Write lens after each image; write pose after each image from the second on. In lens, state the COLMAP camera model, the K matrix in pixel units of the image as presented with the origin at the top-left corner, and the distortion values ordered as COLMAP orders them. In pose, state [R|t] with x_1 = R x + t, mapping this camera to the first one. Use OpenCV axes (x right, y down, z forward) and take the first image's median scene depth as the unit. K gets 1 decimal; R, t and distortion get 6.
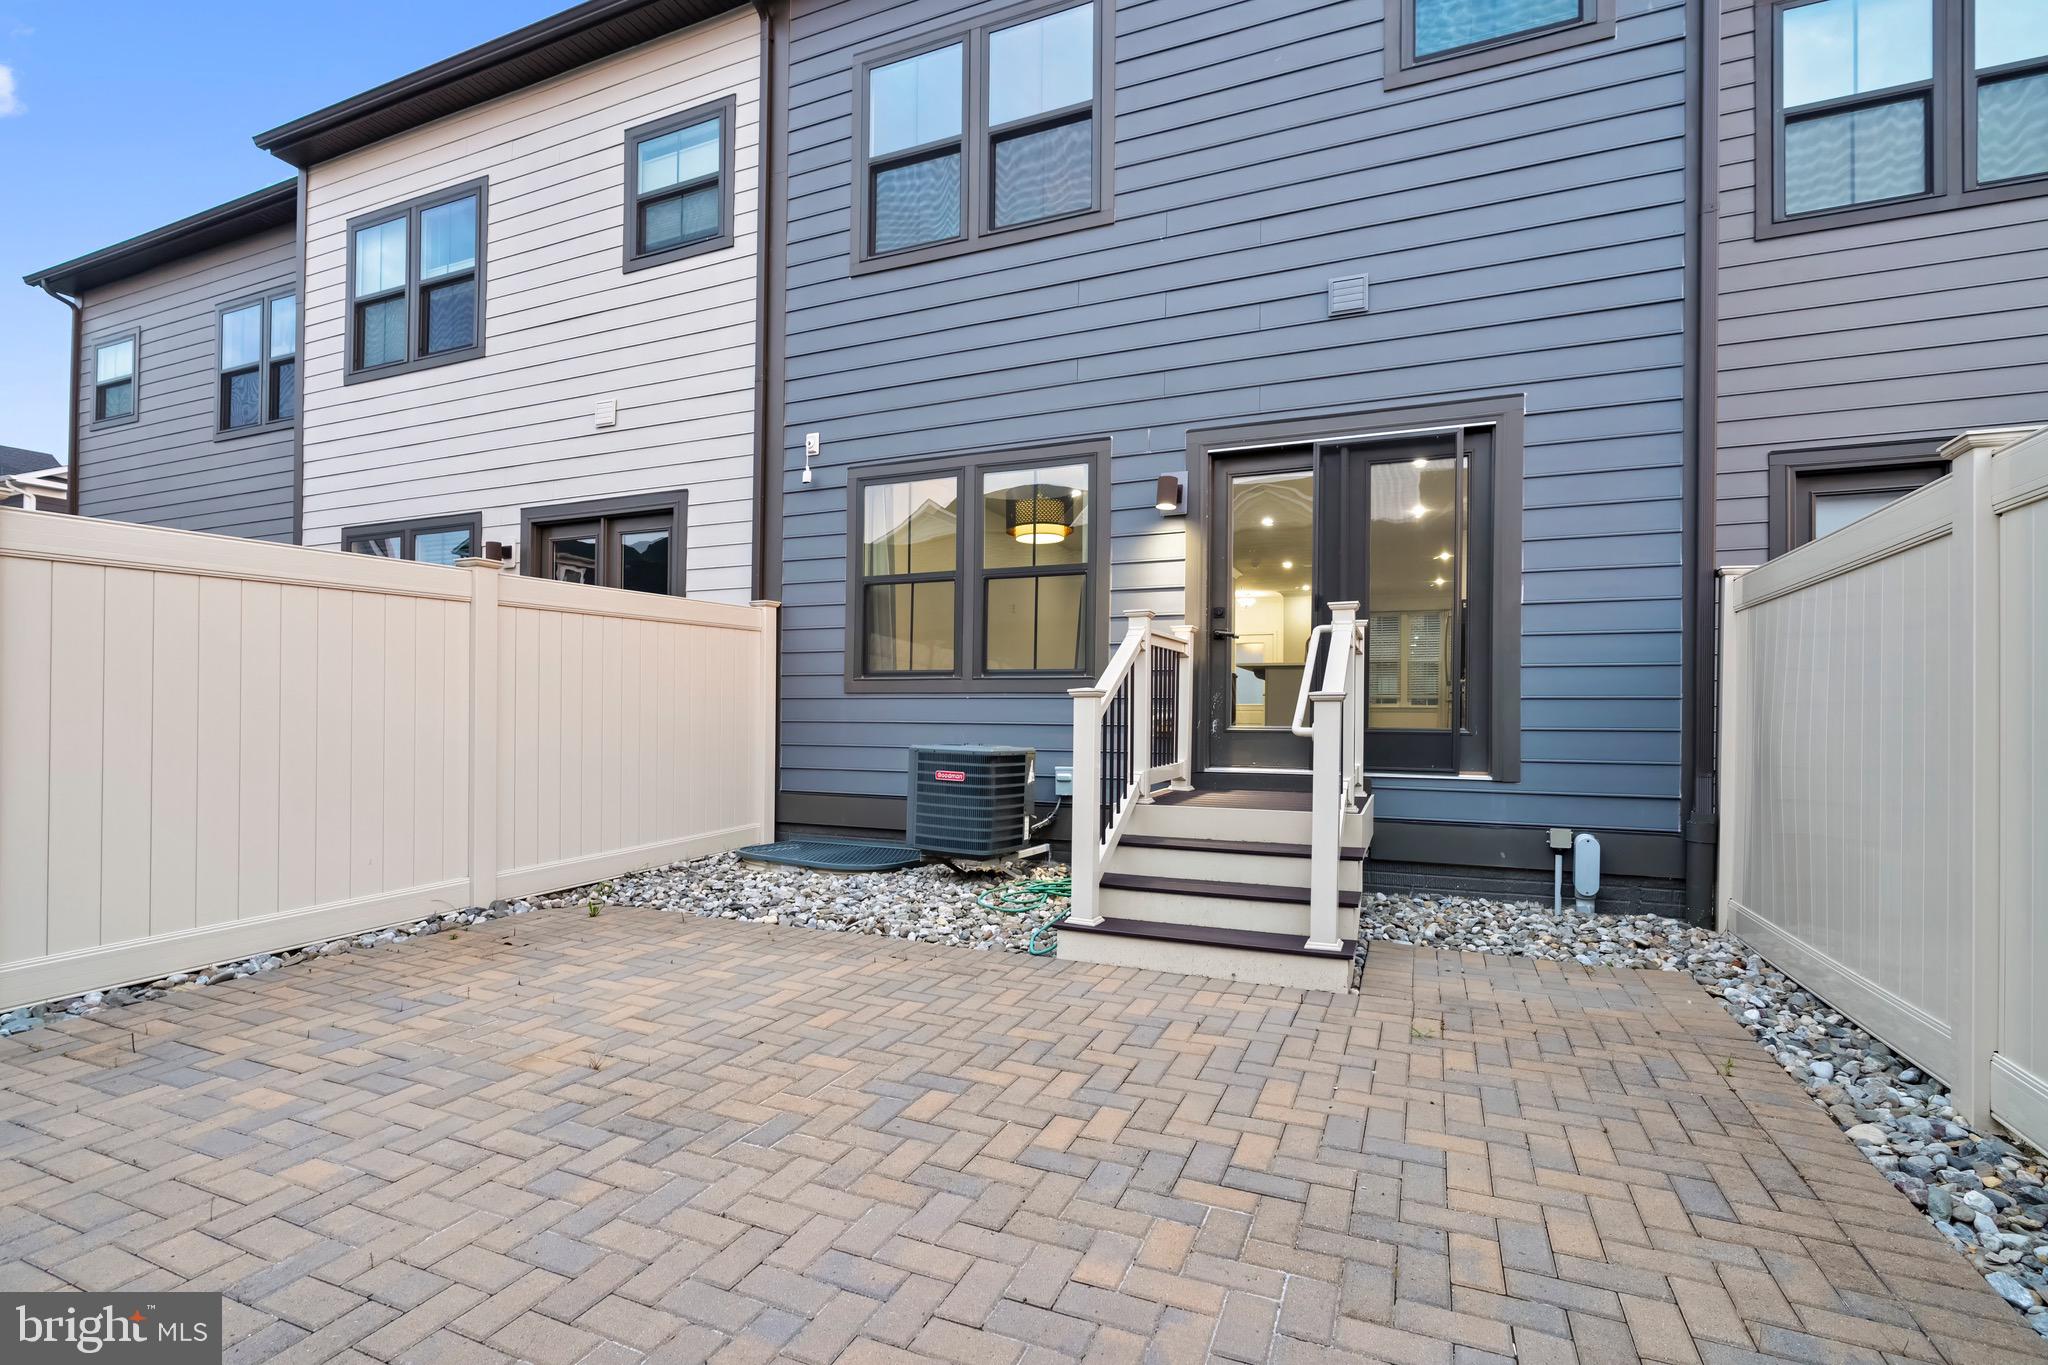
lens RADIAL K [[931.2, 0, 1034.1], [0, 931.2, 712.7], [0, 0, 1]] dist [-0.012772, 0.004225]
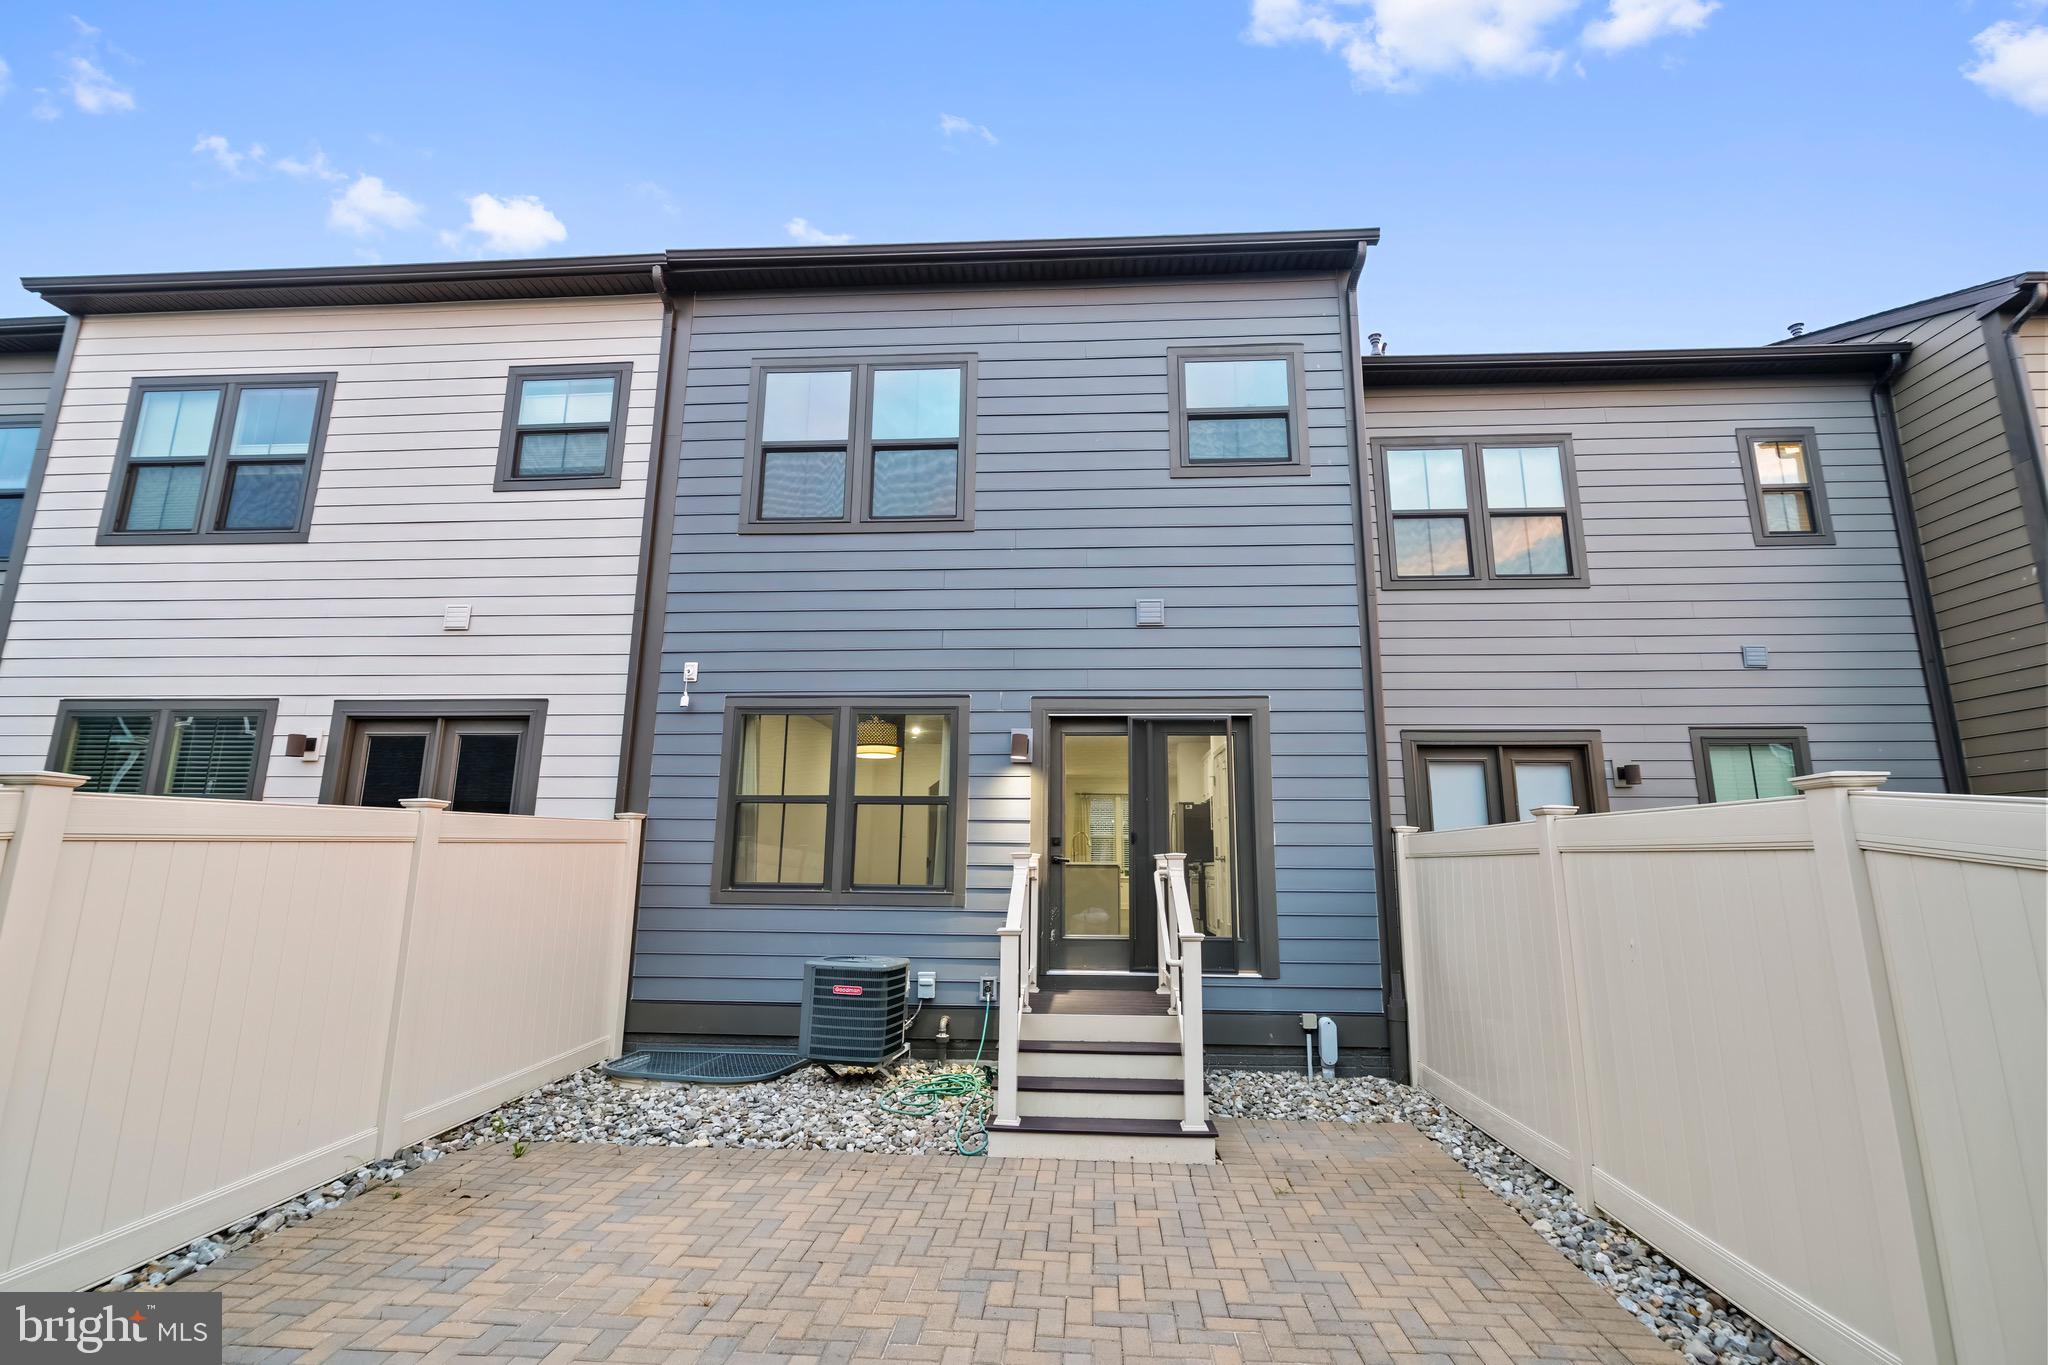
lens RADIAL K [[915.0, 0, 1035.6], [0, 915.0, 674.2], [0, 0, 1]] dist [-0.007377, 0.000727]
pose [[0.942358, 0.067676, 0.327690, -0.294625], [-0.002245, 0.980590, -0.196059, -0.103163], [-0.334598, 0.184022, 0.924219, -0.208805]]
